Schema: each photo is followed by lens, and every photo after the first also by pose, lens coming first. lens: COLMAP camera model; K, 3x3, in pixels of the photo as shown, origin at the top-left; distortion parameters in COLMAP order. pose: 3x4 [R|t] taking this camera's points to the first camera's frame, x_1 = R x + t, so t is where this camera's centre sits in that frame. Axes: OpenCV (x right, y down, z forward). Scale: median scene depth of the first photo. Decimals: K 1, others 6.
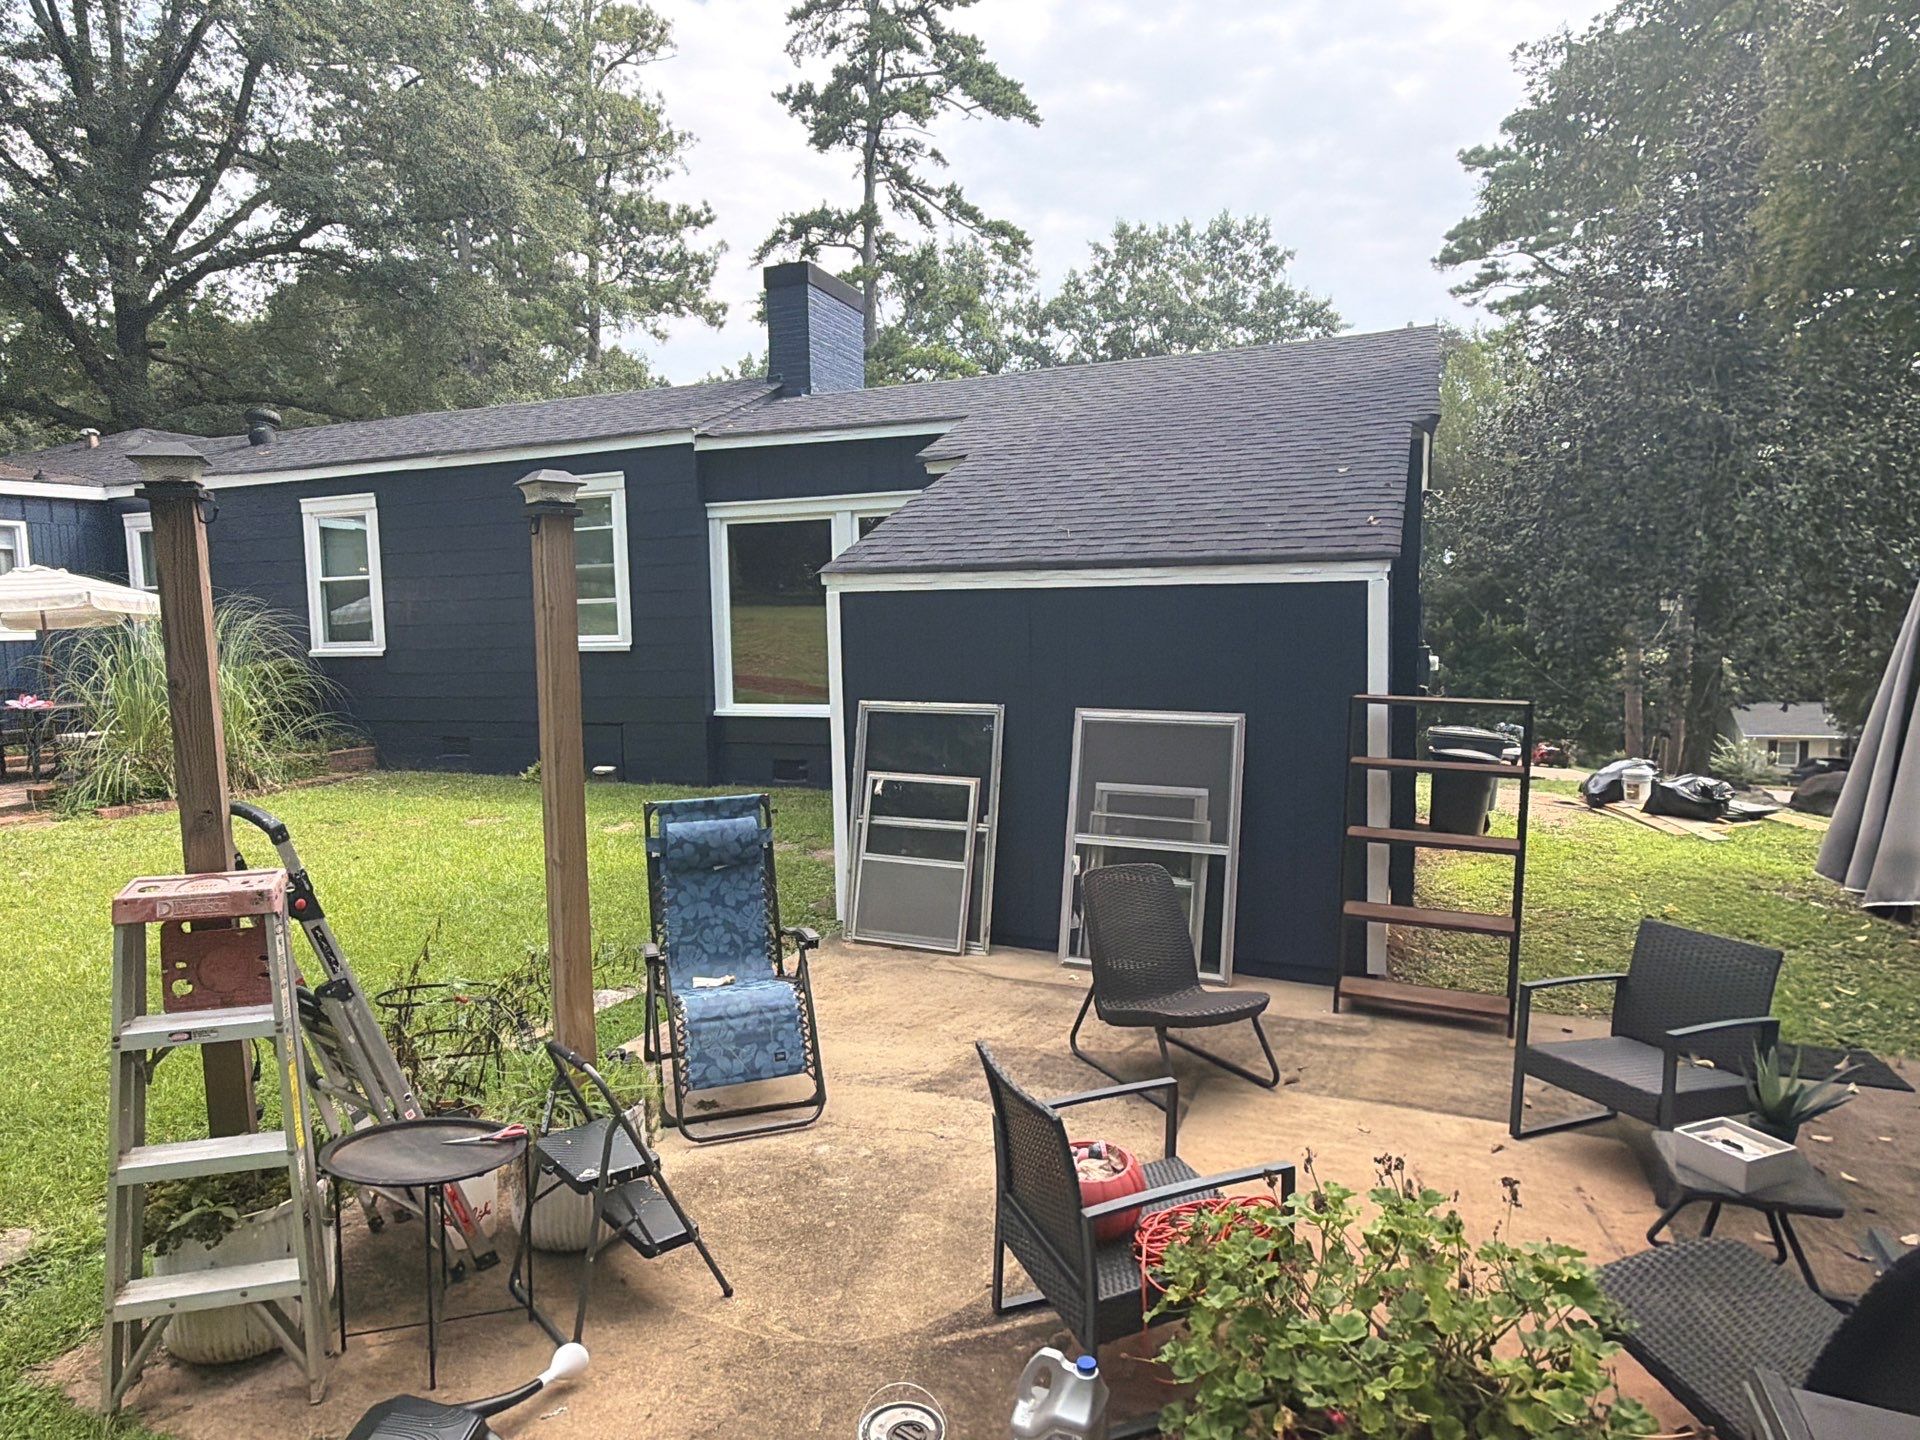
lens RADIAL K [[1160.9, 0, 958.9], [0, 1160.9, 725.2], [0, 0, 1]] dist [-0.000143, 0.000675]
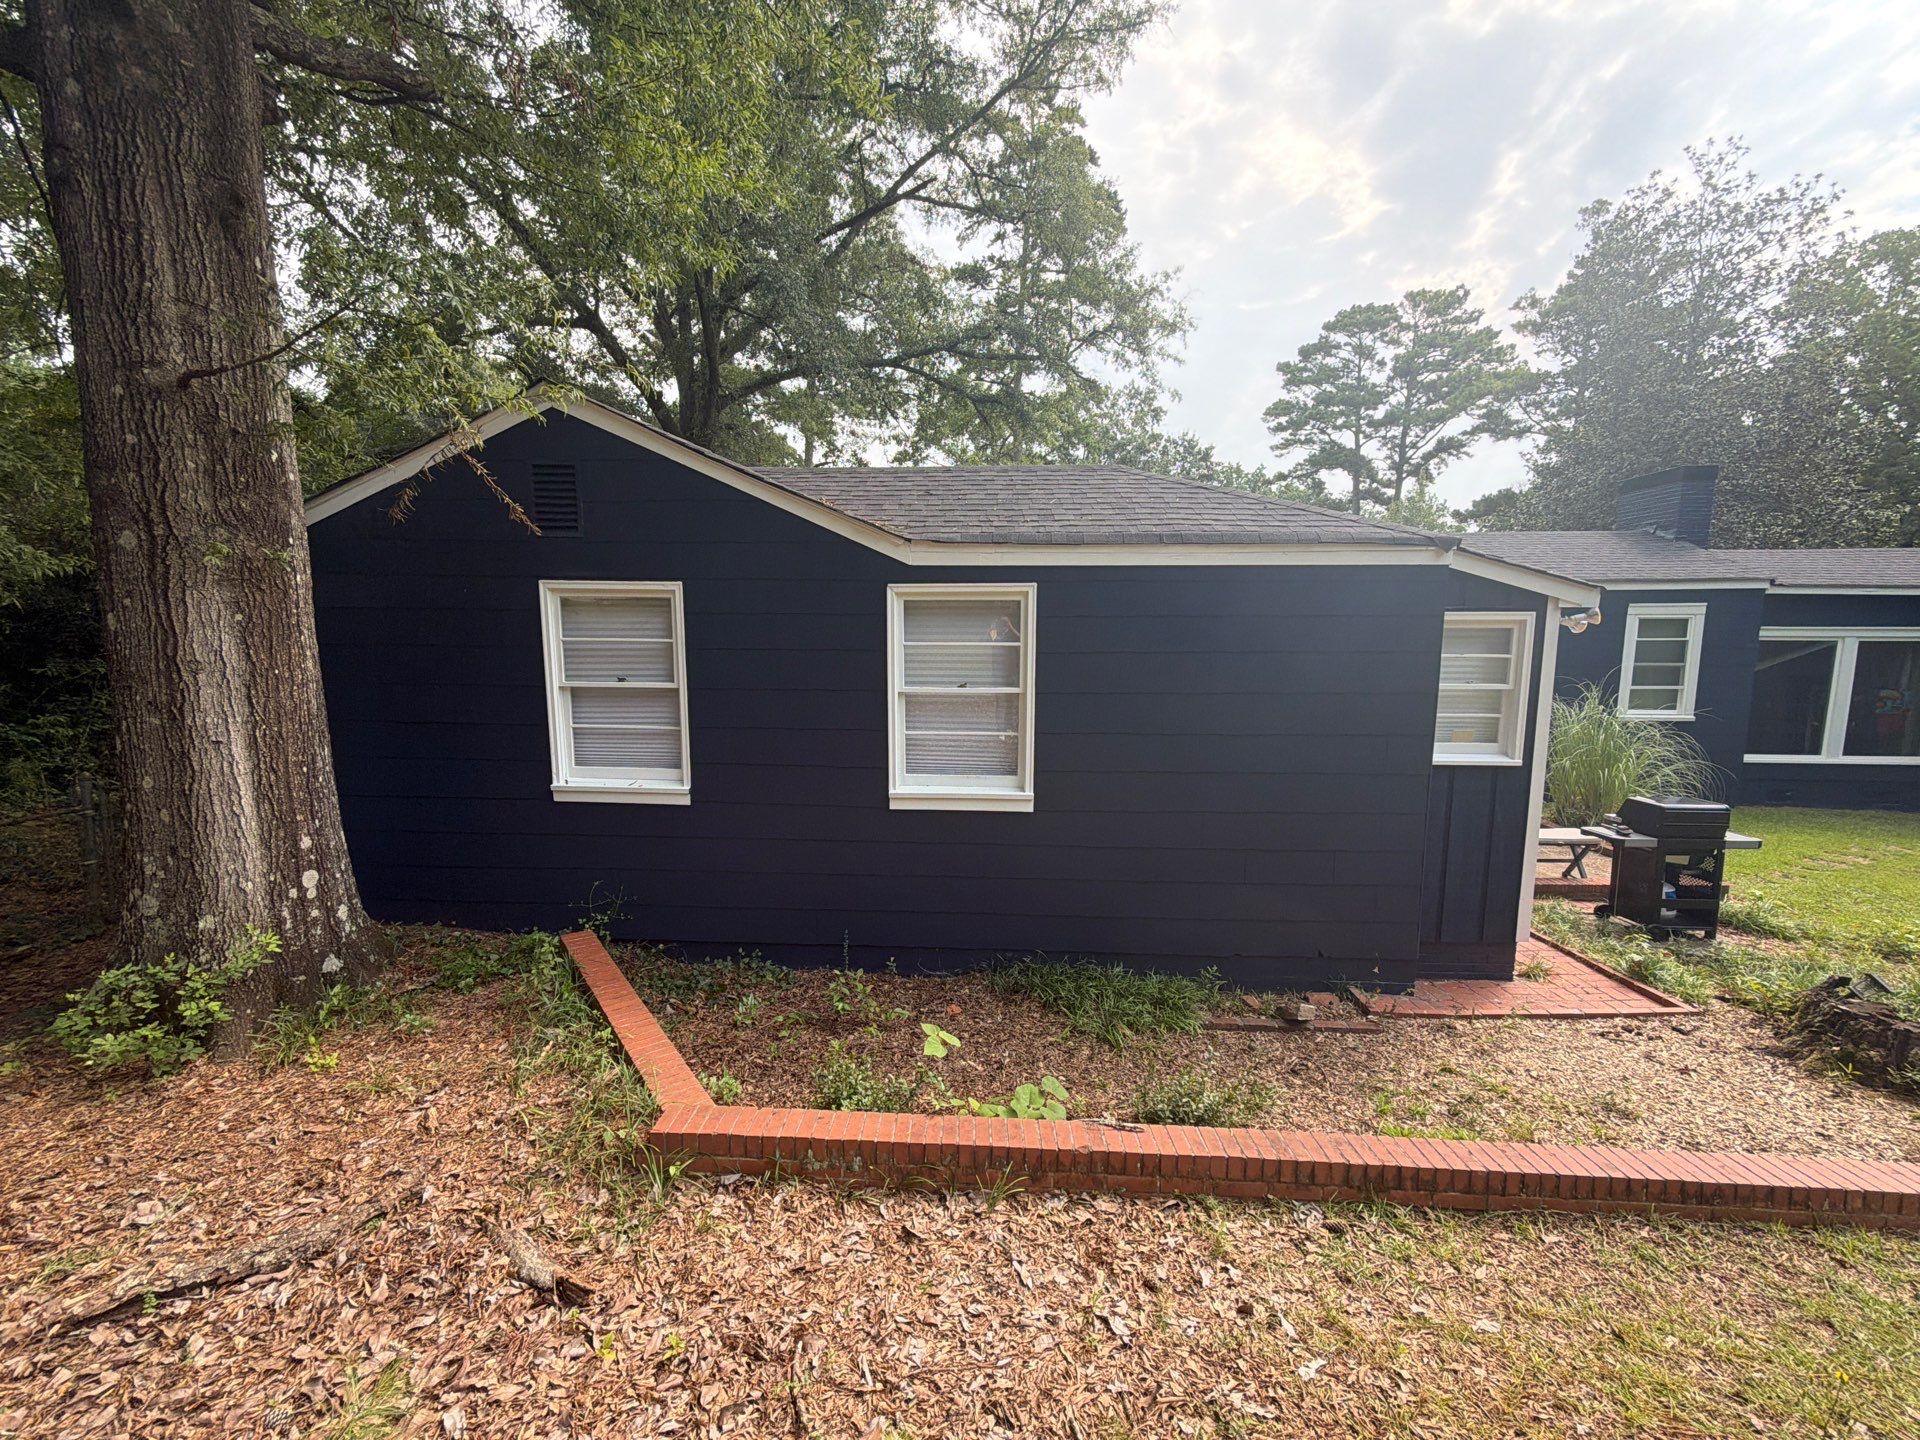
lens RADIAL K [[763.3, 0, 960.0], [0, 763.3, 720.0], [0, 0, 1]] dist [0.001174, 0.000119]
pose [[0.950924, -0.017495, 0.308930, -0.462213], [0.006302, 0.999288, 0.037195, -0.033520], [-0.309360, -0.033423, 0.950357, 0.107447]]
